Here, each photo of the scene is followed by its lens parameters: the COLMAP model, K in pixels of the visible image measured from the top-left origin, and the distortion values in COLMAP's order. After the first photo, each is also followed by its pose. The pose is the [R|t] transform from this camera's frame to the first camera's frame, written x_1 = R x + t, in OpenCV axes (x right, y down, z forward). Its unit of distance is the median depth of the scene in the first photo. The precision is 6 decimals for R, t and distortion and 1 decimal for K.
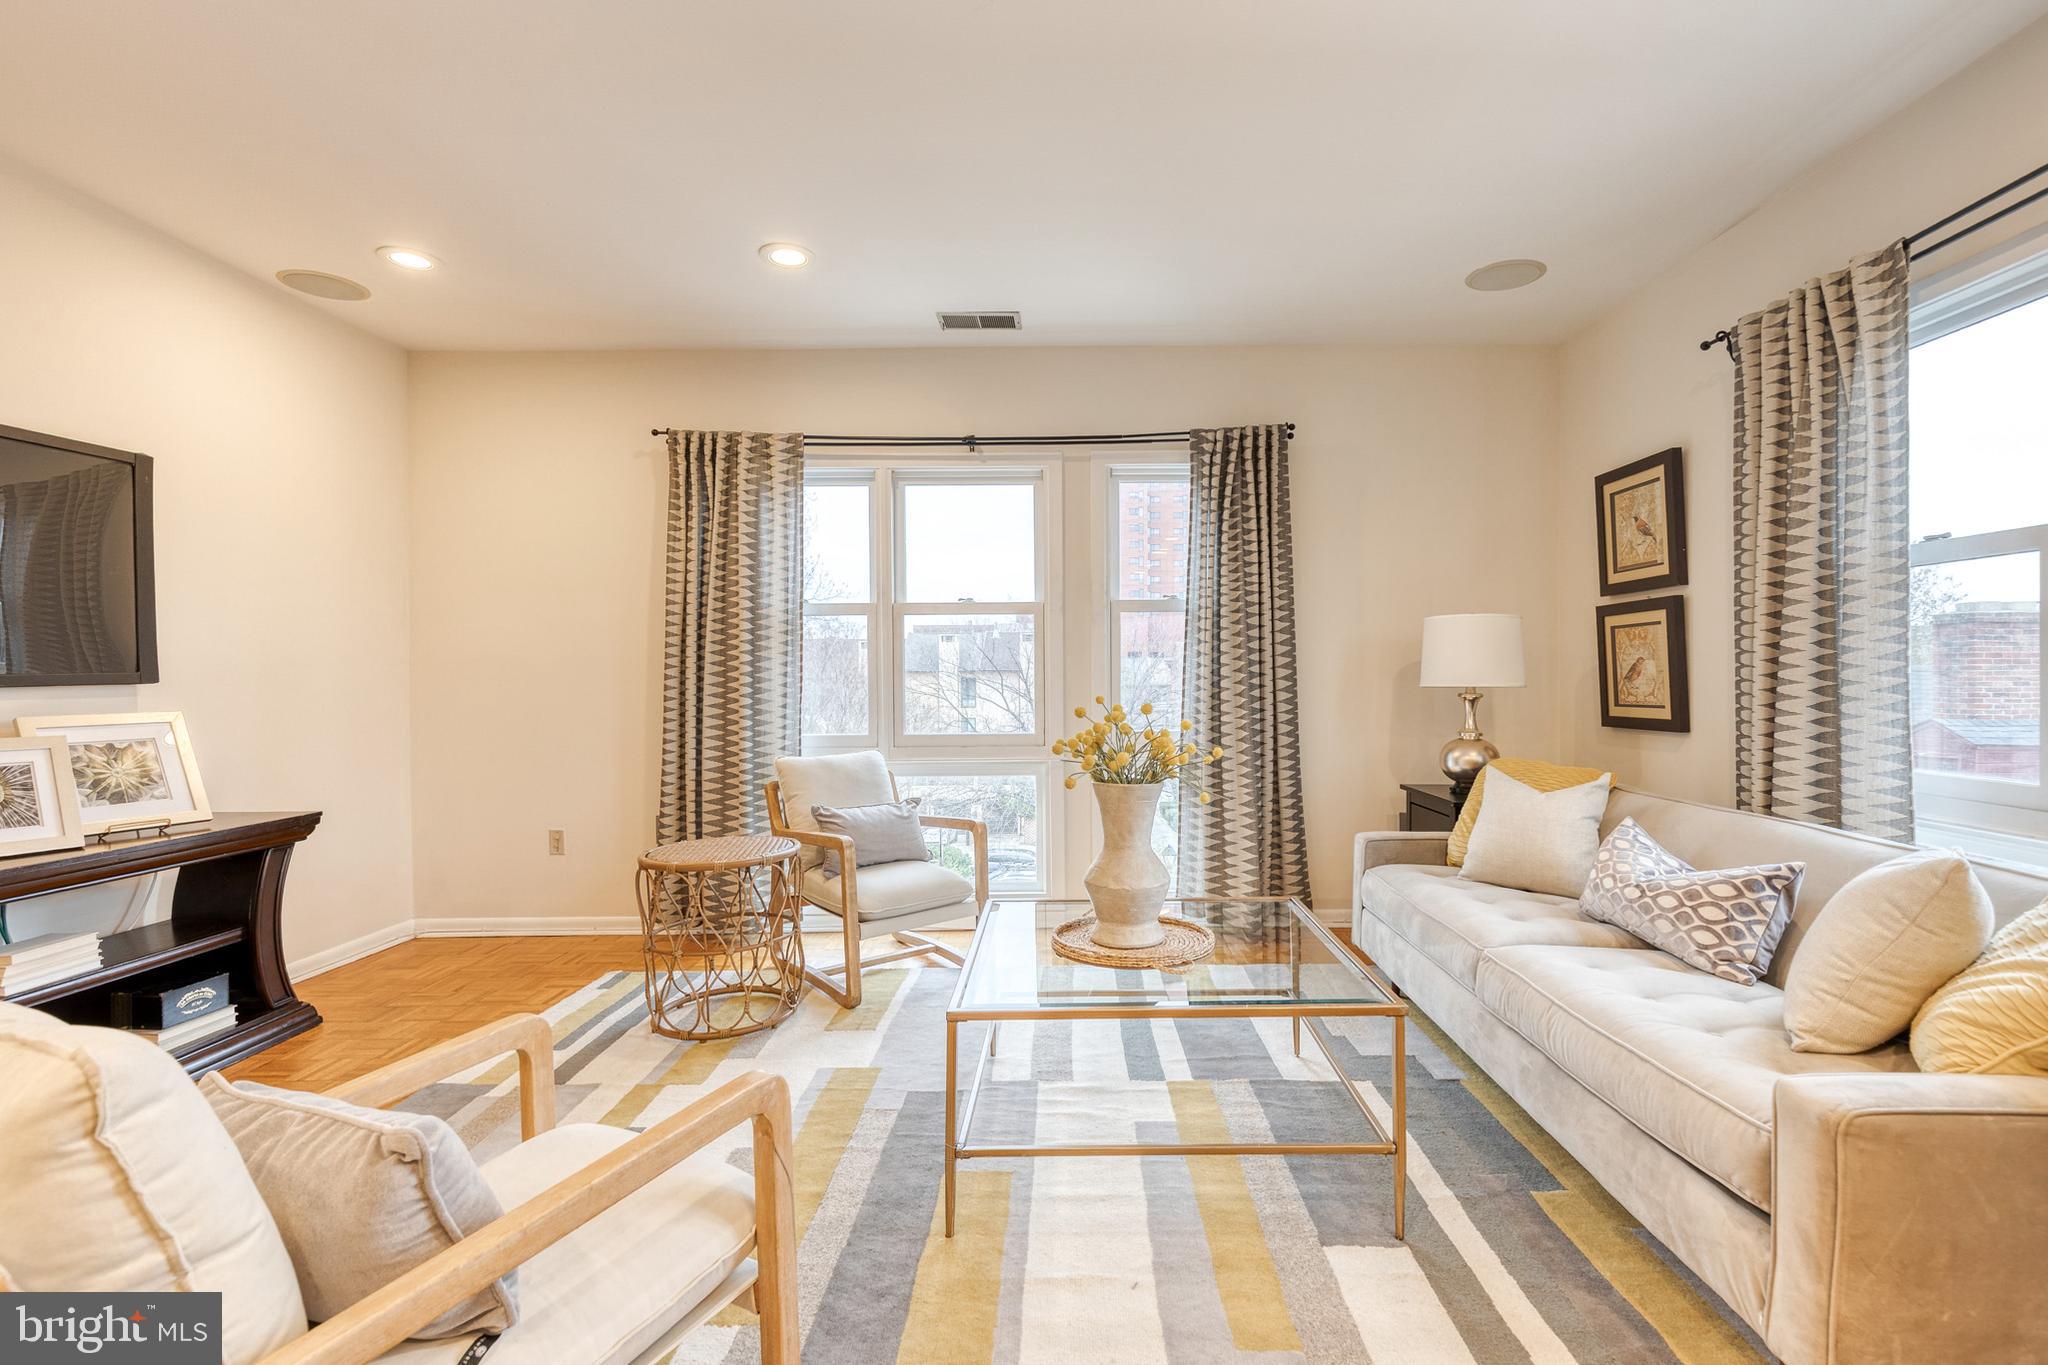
lens RADIAL K [[926.7, 0, 1020.8], [0, 926.7, 679.6], [0, 0, 1]] dist [0.016331, -0.002533]
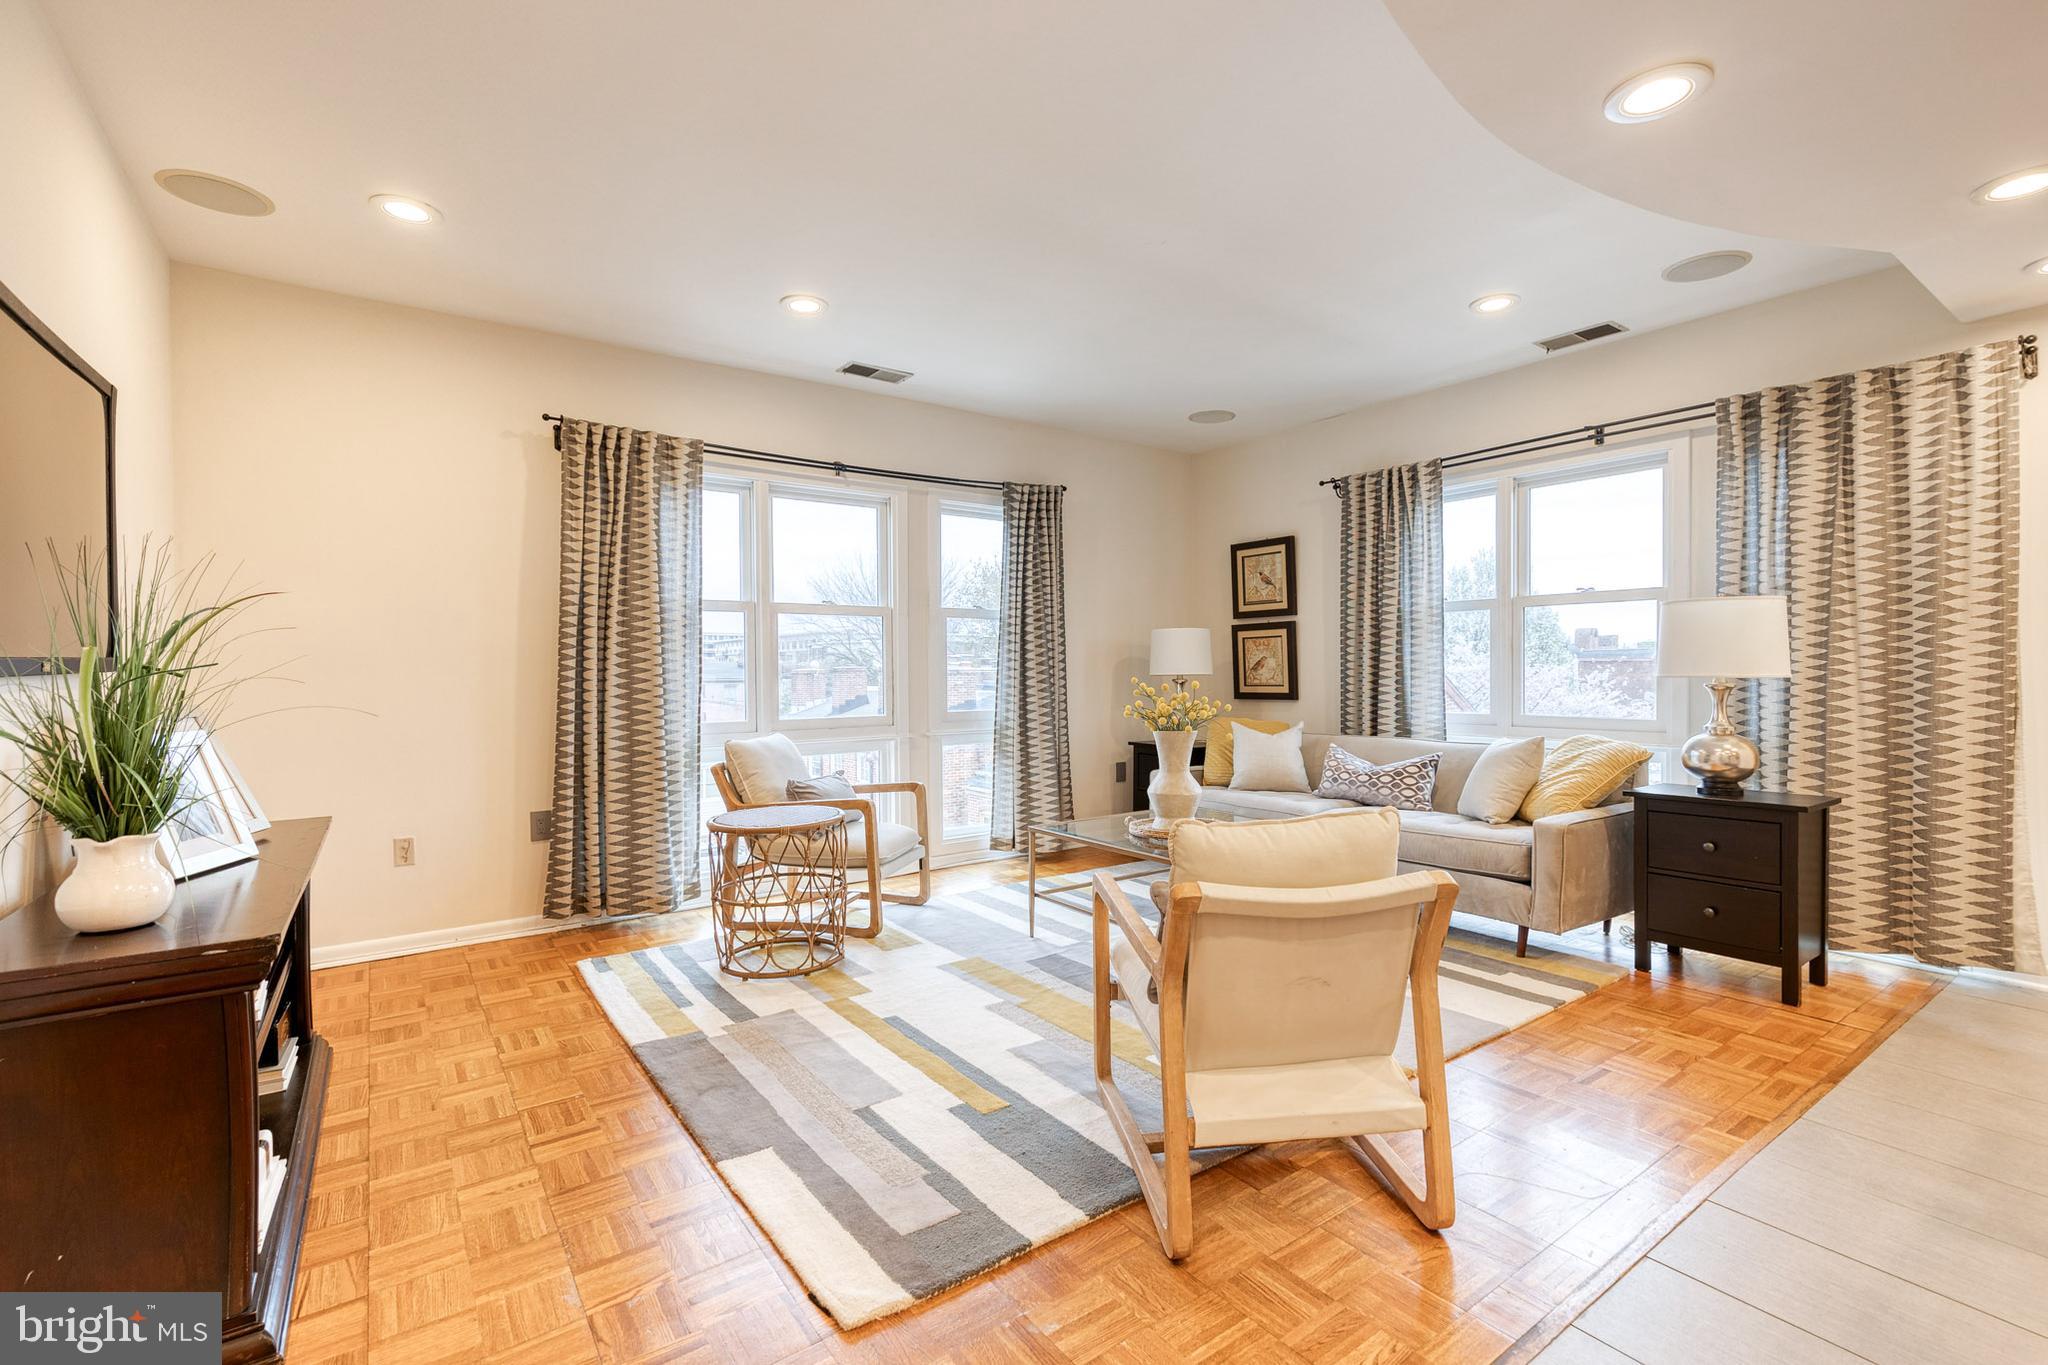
lens RADIAL K [[926.7, 0, 985.5], [0, 926.7, 677.1], [0, 0, 1]] dist [0.016331, -0.002533]
pose [[0.819849, -0.002590, 0.572574, -0.658946], [0.004869, 0.999985, -0.002448, 0.013592], [-0.572559, 0.004795, 0.819850, -0.074040]]
